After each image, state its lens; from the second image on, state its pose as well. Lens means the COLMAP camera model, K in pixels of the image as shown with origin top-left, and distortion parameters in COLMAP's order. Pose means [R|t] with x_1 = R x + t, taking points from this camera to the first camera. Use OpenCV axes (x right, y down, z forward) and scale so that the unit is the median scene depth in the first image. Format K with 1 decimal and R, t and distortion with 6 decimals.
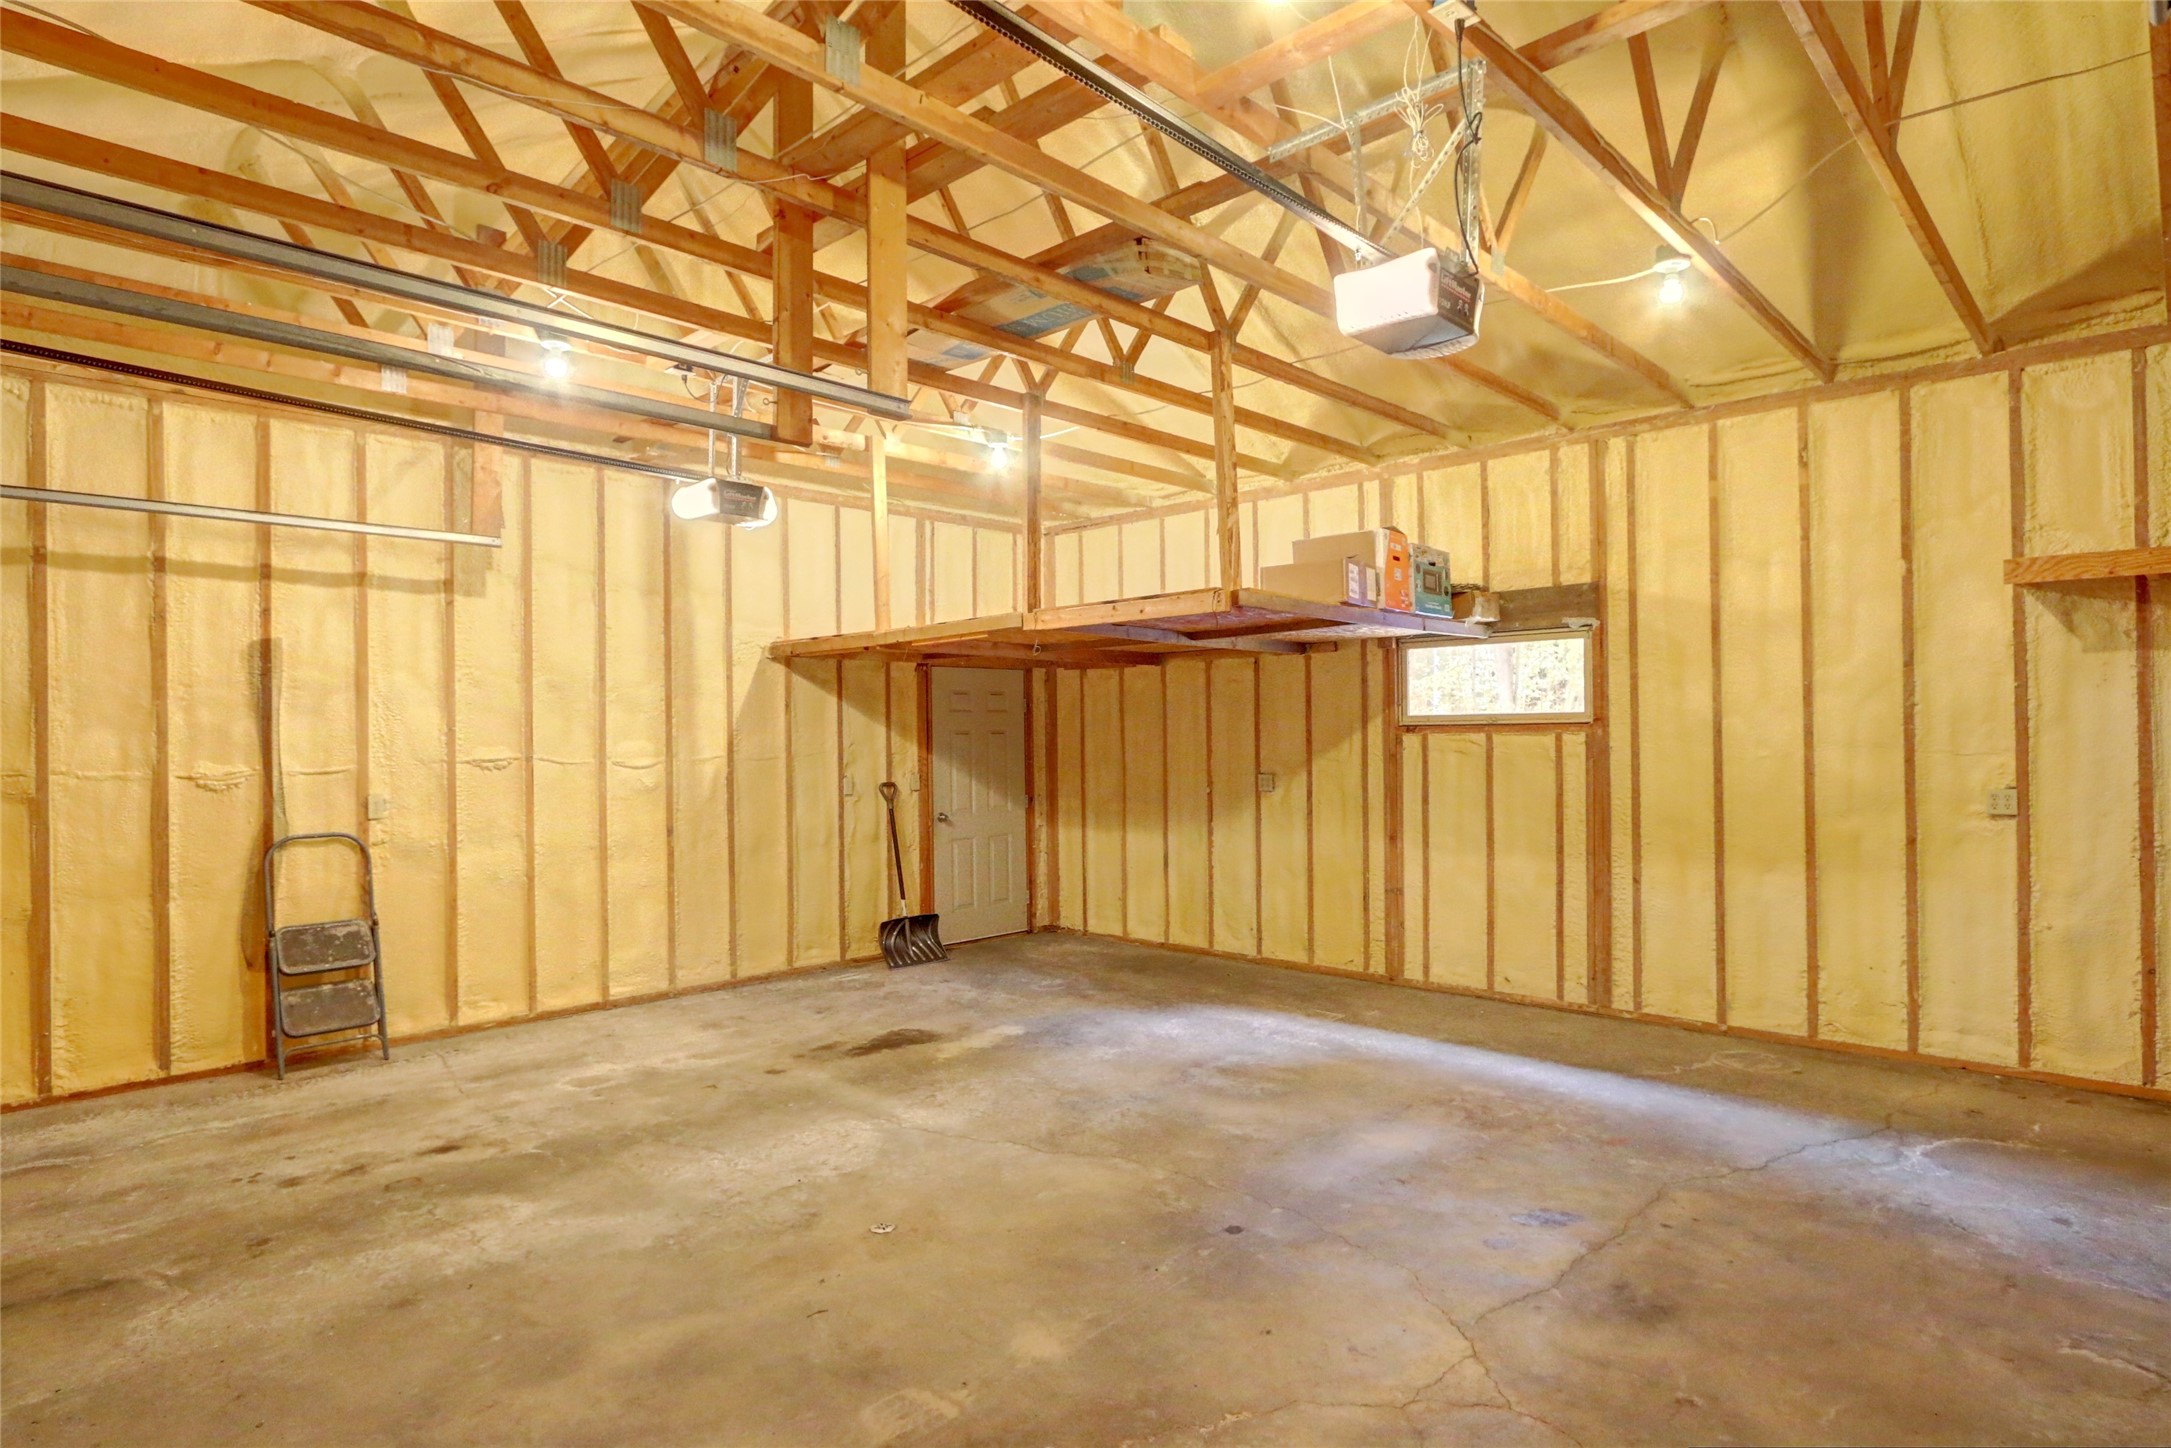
lens RADIAL K [[1160.2, 0, 1085.5], [0, 1160.2, 724.0], [0, 0, 1]] dist [-0.021589, 0.000790]
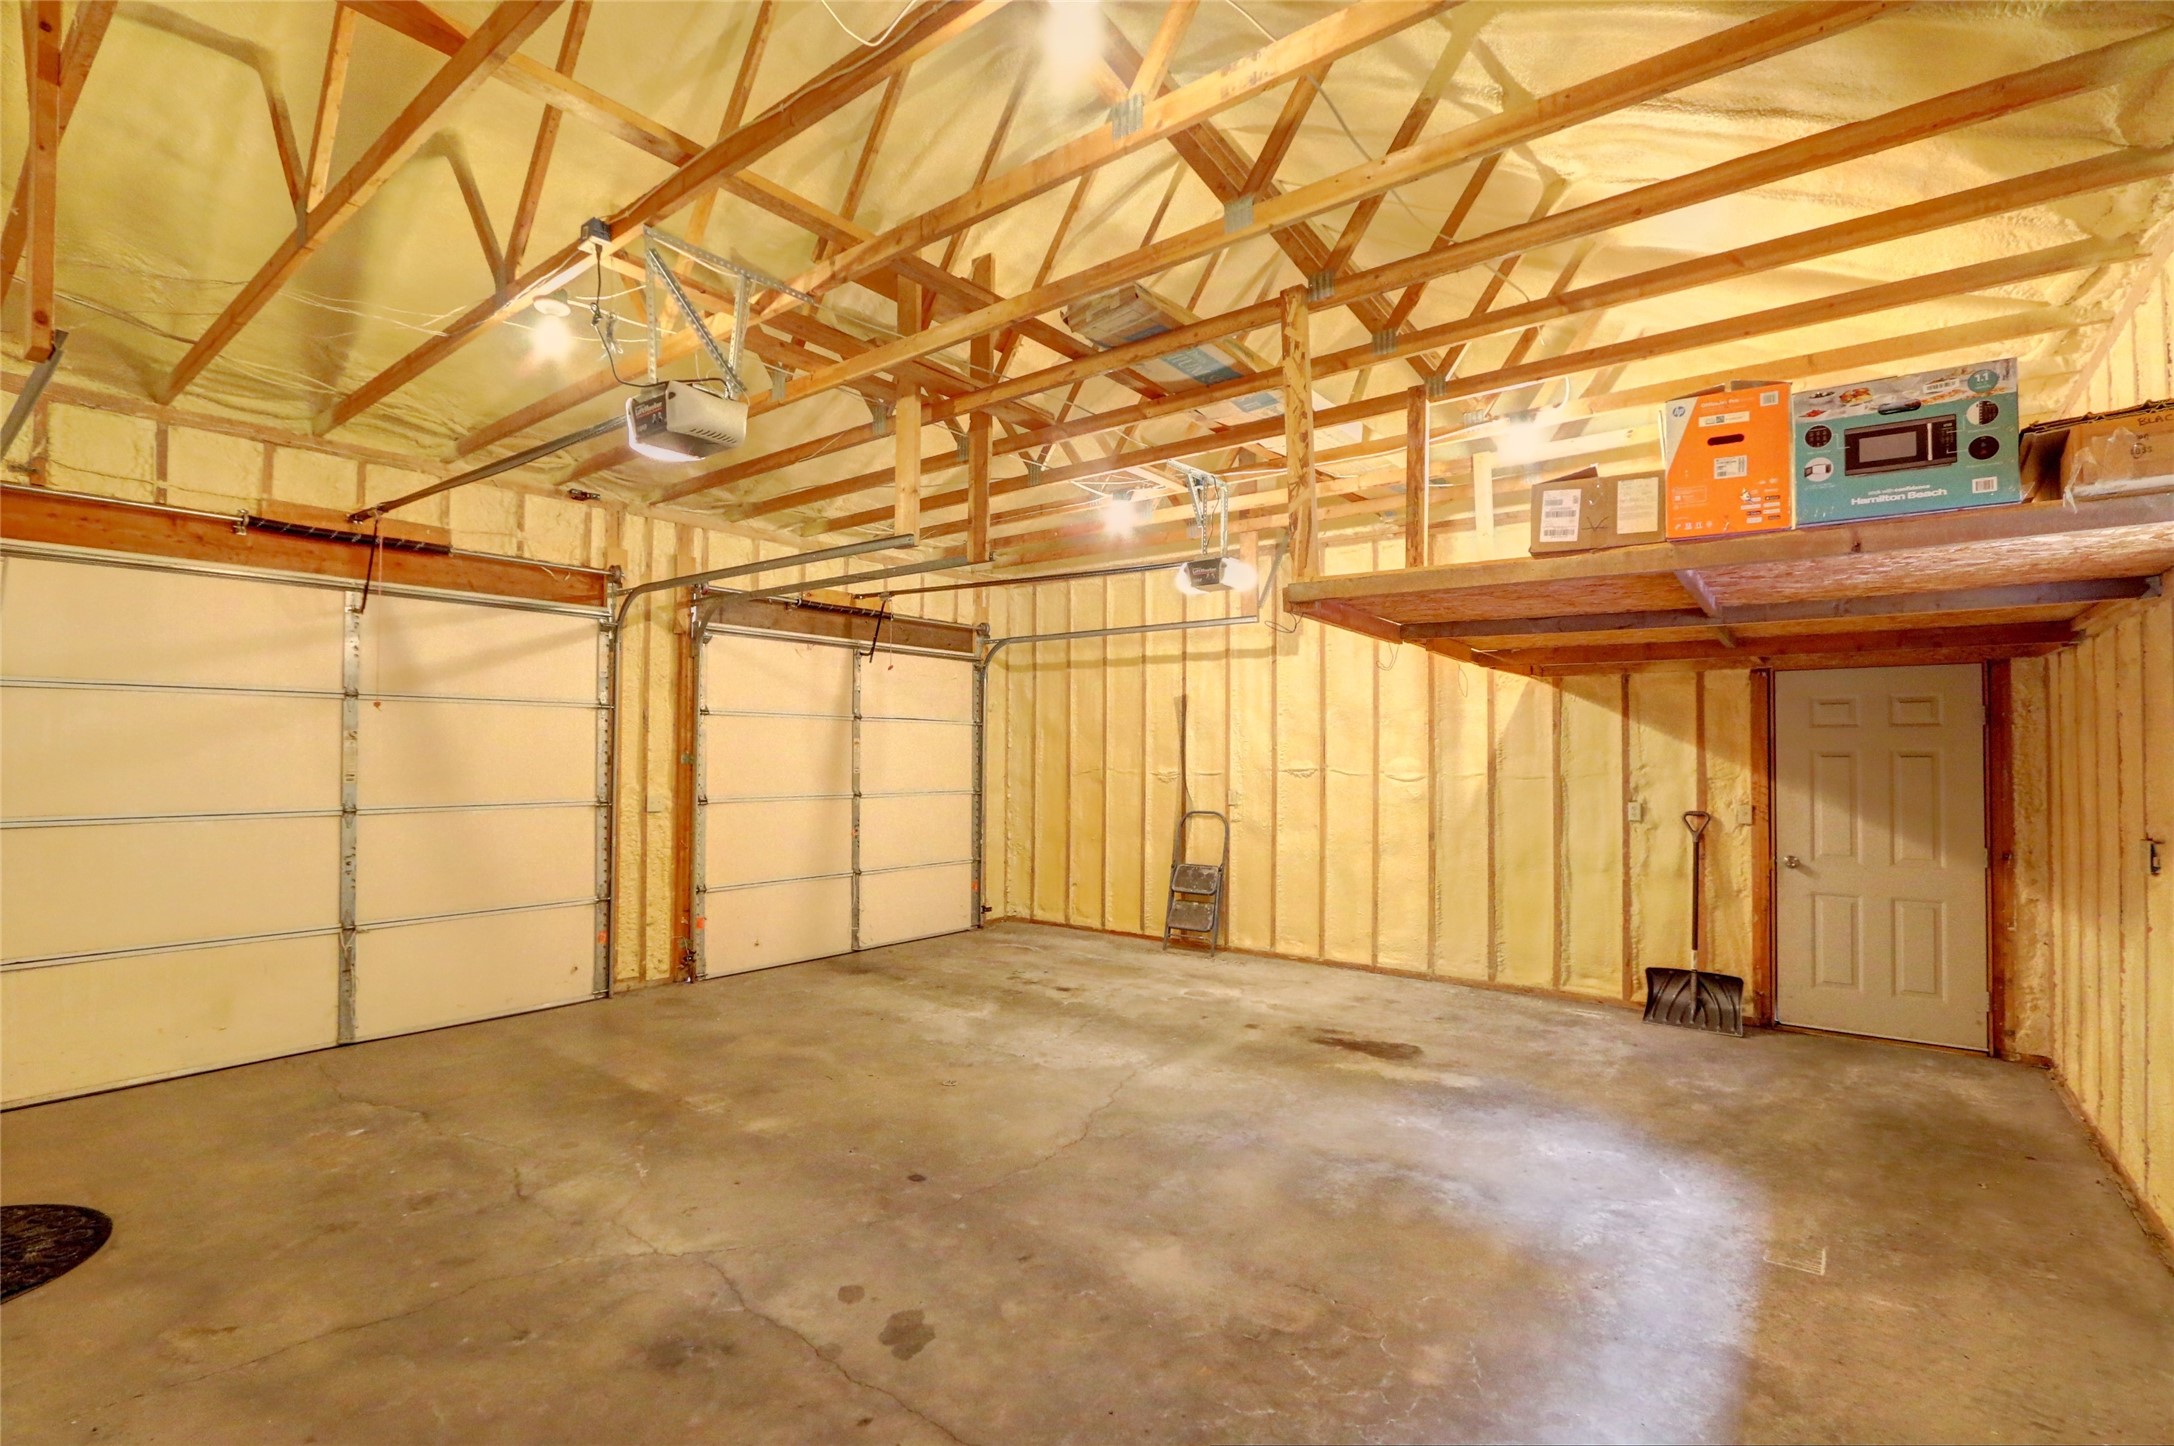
lens RADIAL K [[993.7, 0, 1087.4], [0, 993.7, 733.5], [0, 0, 1]] dist [-0.021705, 0.004852]
pose [[0.105719, -0.011942, -0.994324, 0.758176], [0.001548, 0.999929, -0.011845, 0.000971], [0.994395, -0.000287, 0.105730, 0.705848]]
